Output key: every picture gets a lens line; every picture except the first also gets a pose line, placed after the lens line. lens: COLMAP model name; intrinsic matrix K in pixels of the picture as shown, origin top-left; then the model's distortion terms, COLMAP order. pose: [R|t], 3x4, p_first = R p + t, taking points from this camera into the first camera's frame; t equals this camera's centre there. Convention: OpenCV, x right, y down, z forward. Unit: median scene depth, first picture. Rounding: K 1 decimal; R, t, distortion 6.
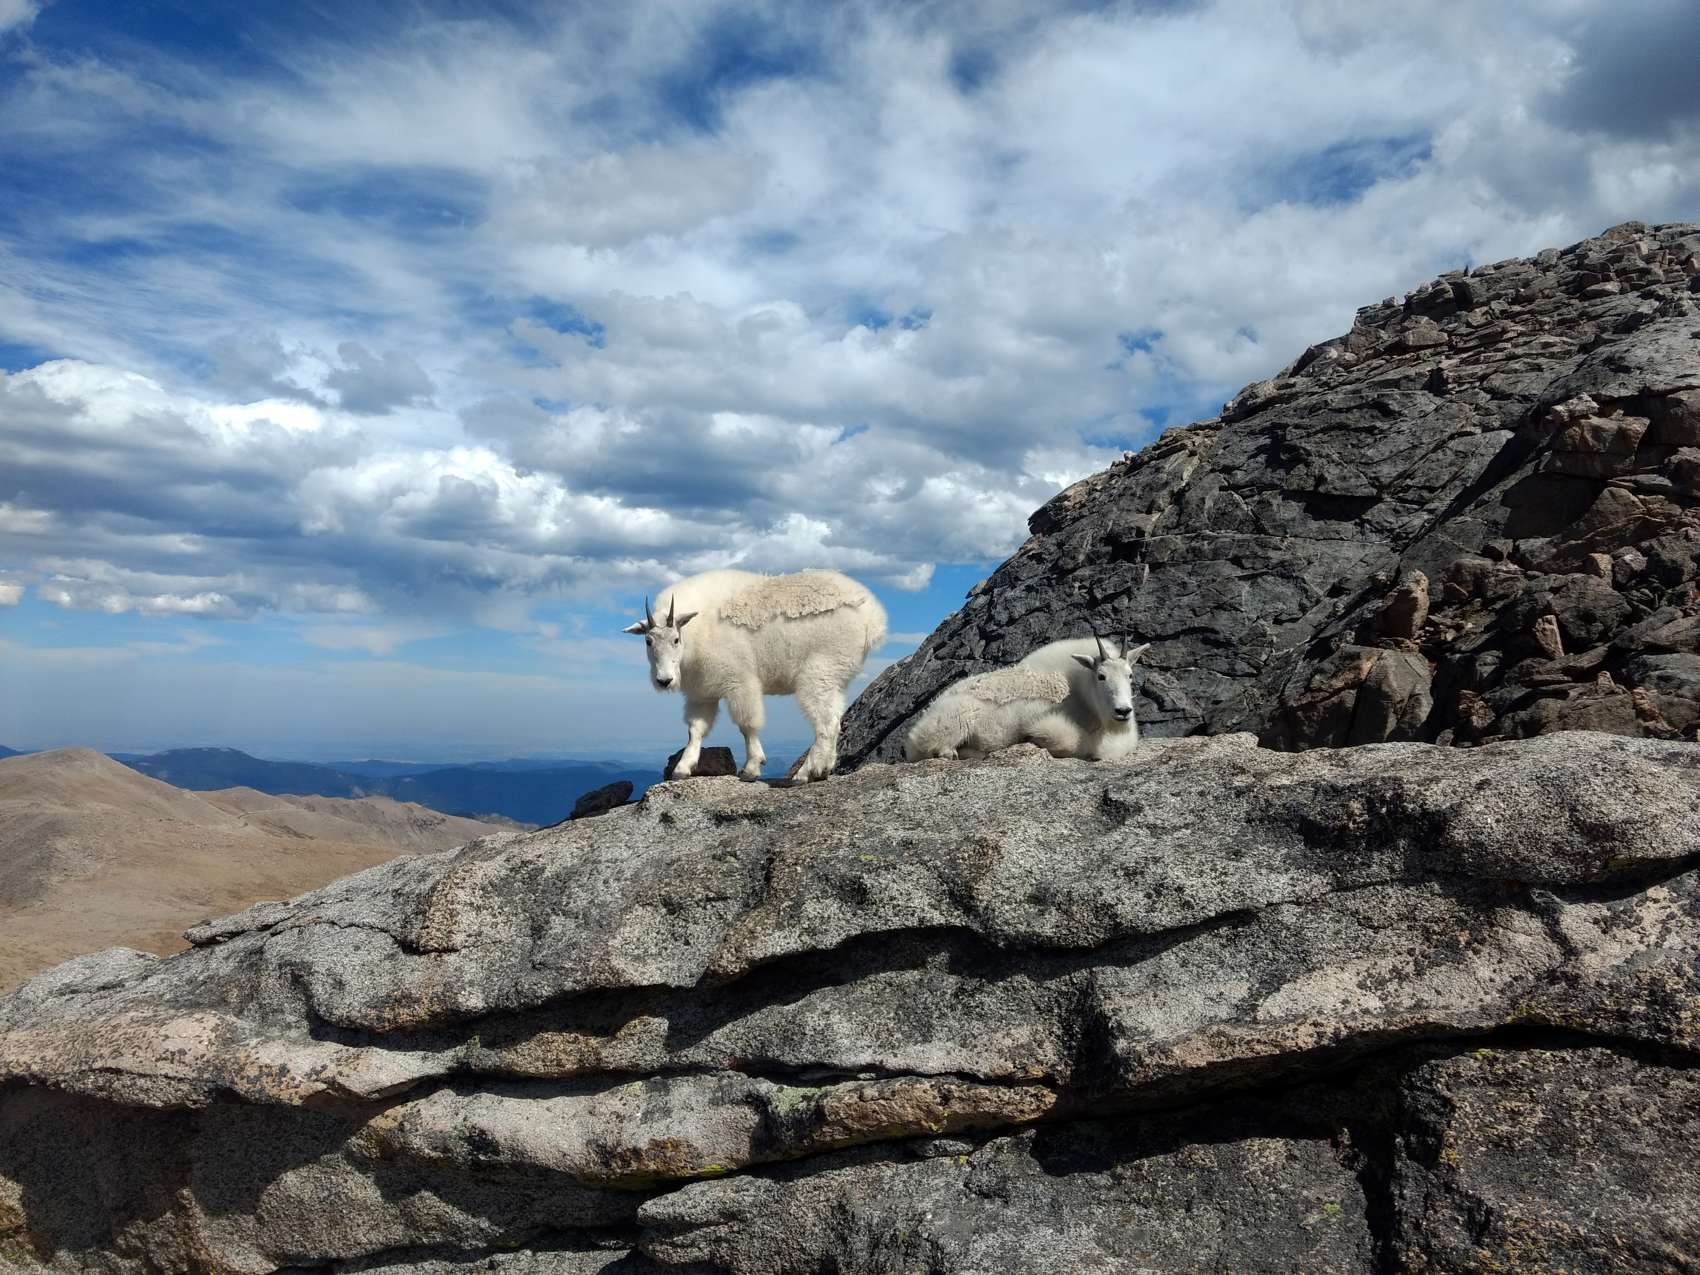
lens RADIAL K [[1329.3, 0, 849.6], [0, 1329.3, 637.5], [0, 0, 1]] dist [0.008211, 0.035048]
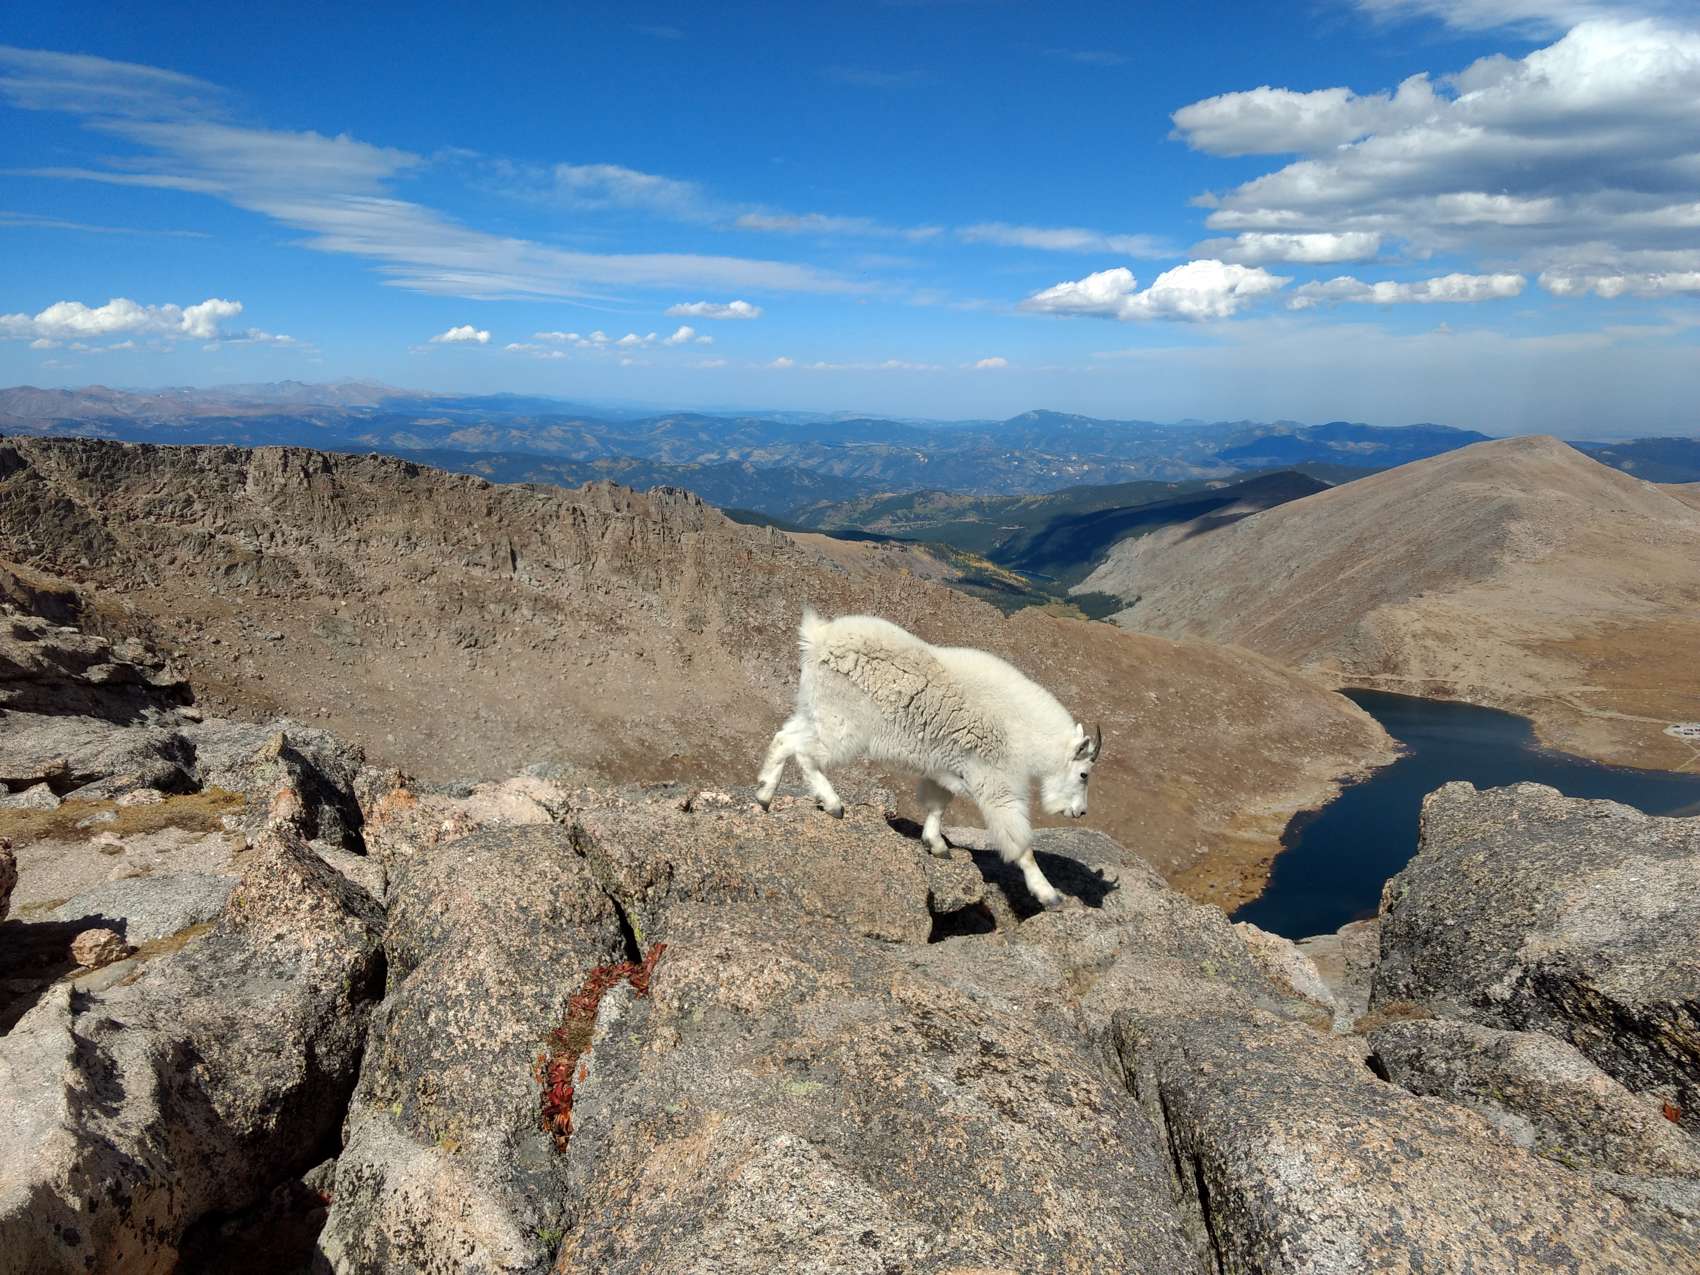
lens RADIAL K [[1324.6, 0, 853.7], [0, 1324.6, 623.2], [0, 0, 1]] dist [0.011213, 0.029195]
pose [[0.535278, 0.137321, -0.833439, 0.155433], [0.049798, 0.979850, 0.193426, -0.002548], [0.843207, -0.145040, 0.517654, 0.079051]]
